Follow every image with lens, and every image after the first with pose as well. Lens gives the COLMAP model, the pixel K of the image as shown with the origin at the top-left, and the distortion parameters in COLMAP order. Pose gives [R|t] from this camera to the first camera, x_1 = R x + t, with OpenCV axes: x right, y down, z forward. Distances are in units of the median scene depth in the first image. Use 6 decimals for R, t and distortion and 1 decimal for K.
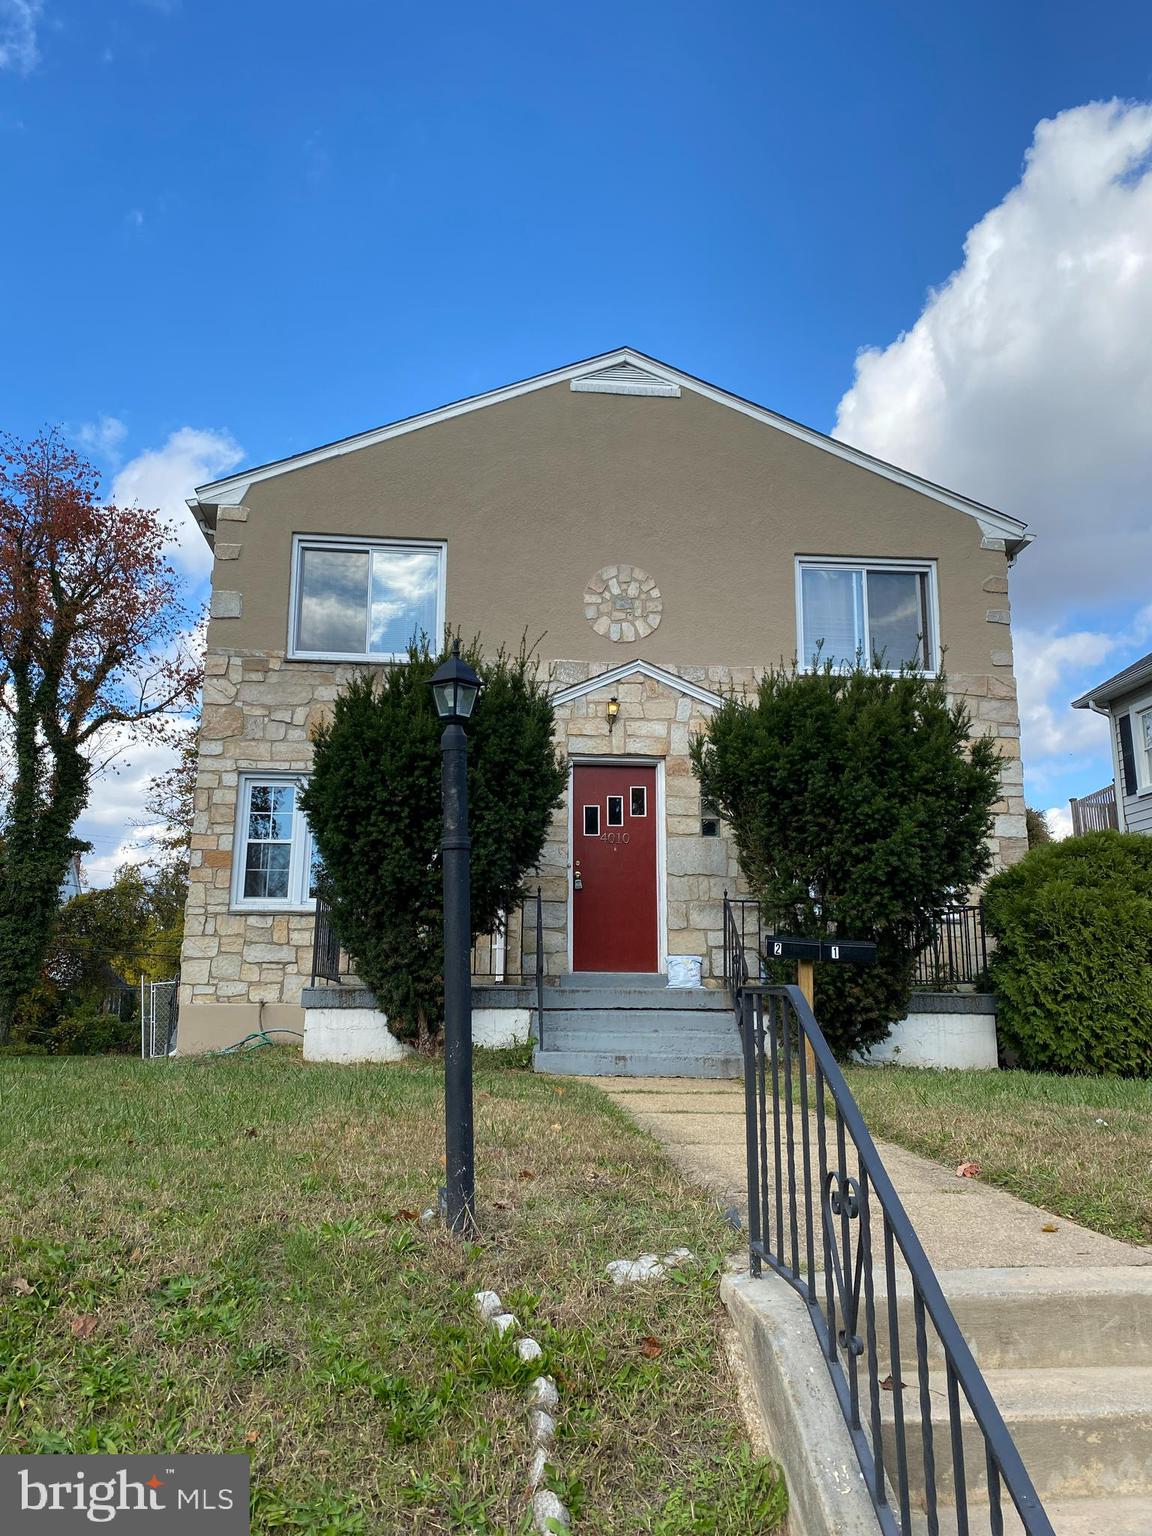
lens RADIAL K [[1172.1, 0, 575.7], [0, 1172.1, 773.7], [0, 0, 1]] dist [0.049176, -0.036076]
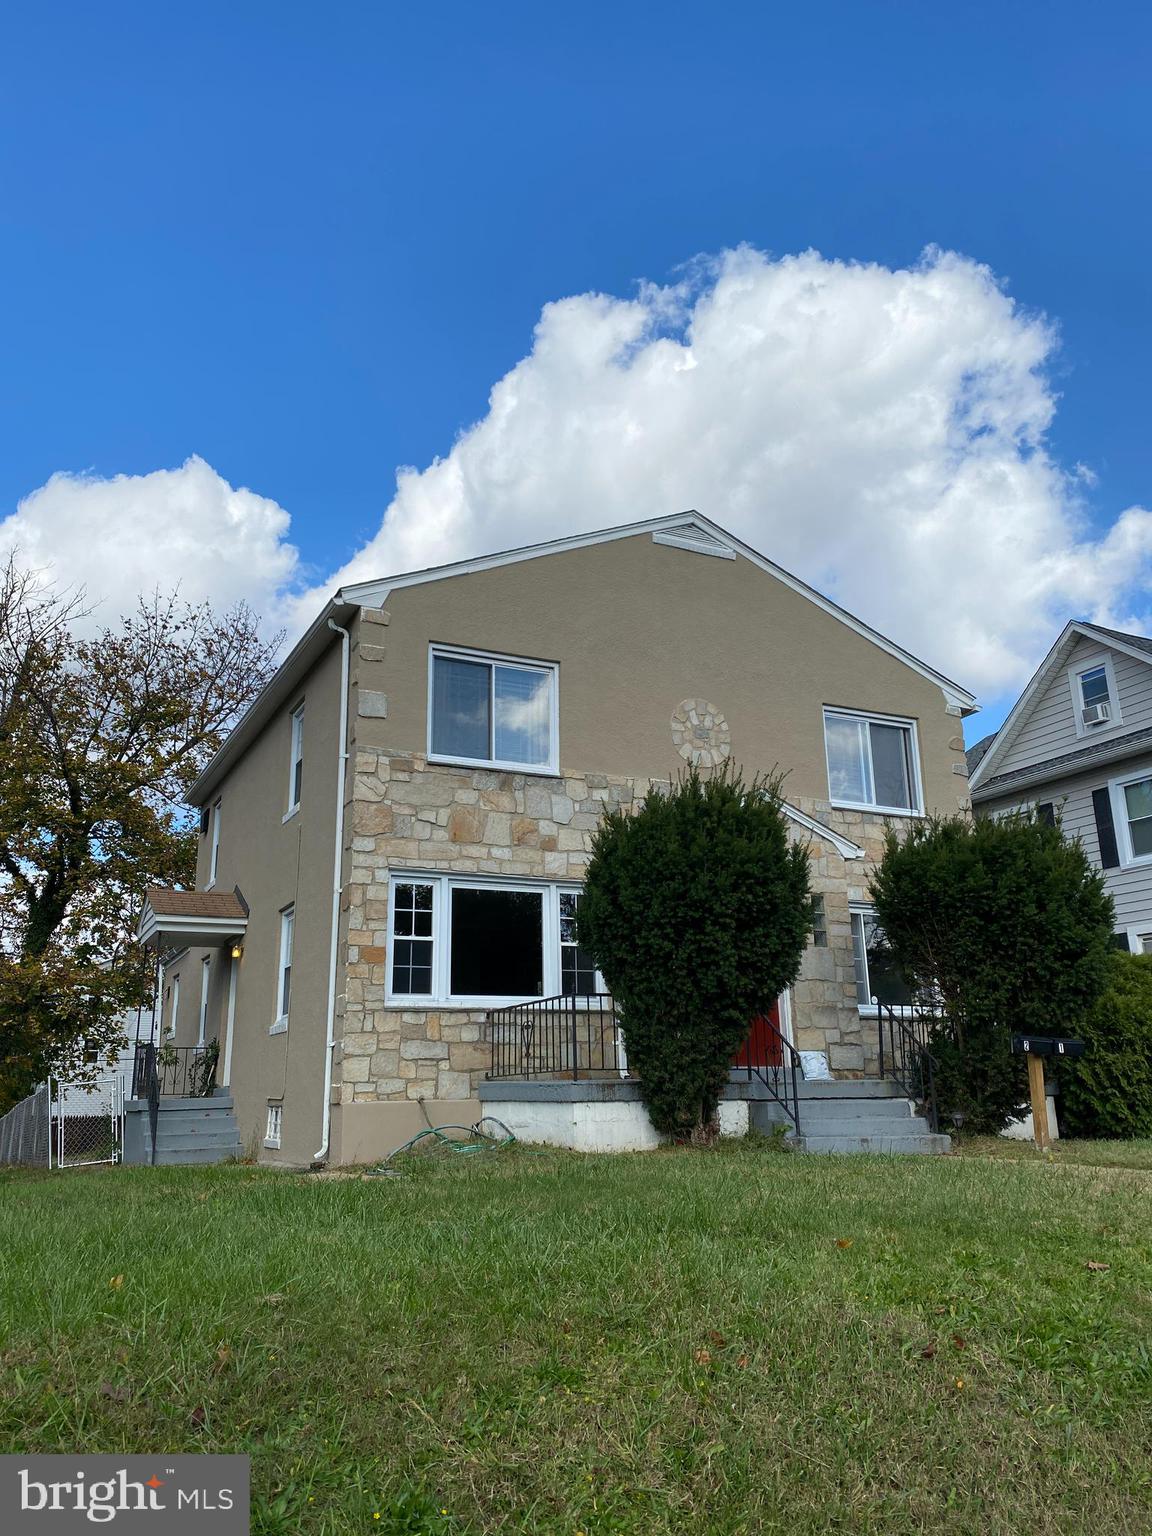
lens RADIAL K [[1172.1, 0, 582.4], [0, 1172.1, 756.3], [0, 0, 1]] dist [0.049176, -0.036076]
pose [[0.934224, 0.078725, 0.347891, -0.497829], [-0.047892, 0.994193, -0.096371, -0.008545], [-0.353458, 0.073371, 0.932569, -0.017931]]
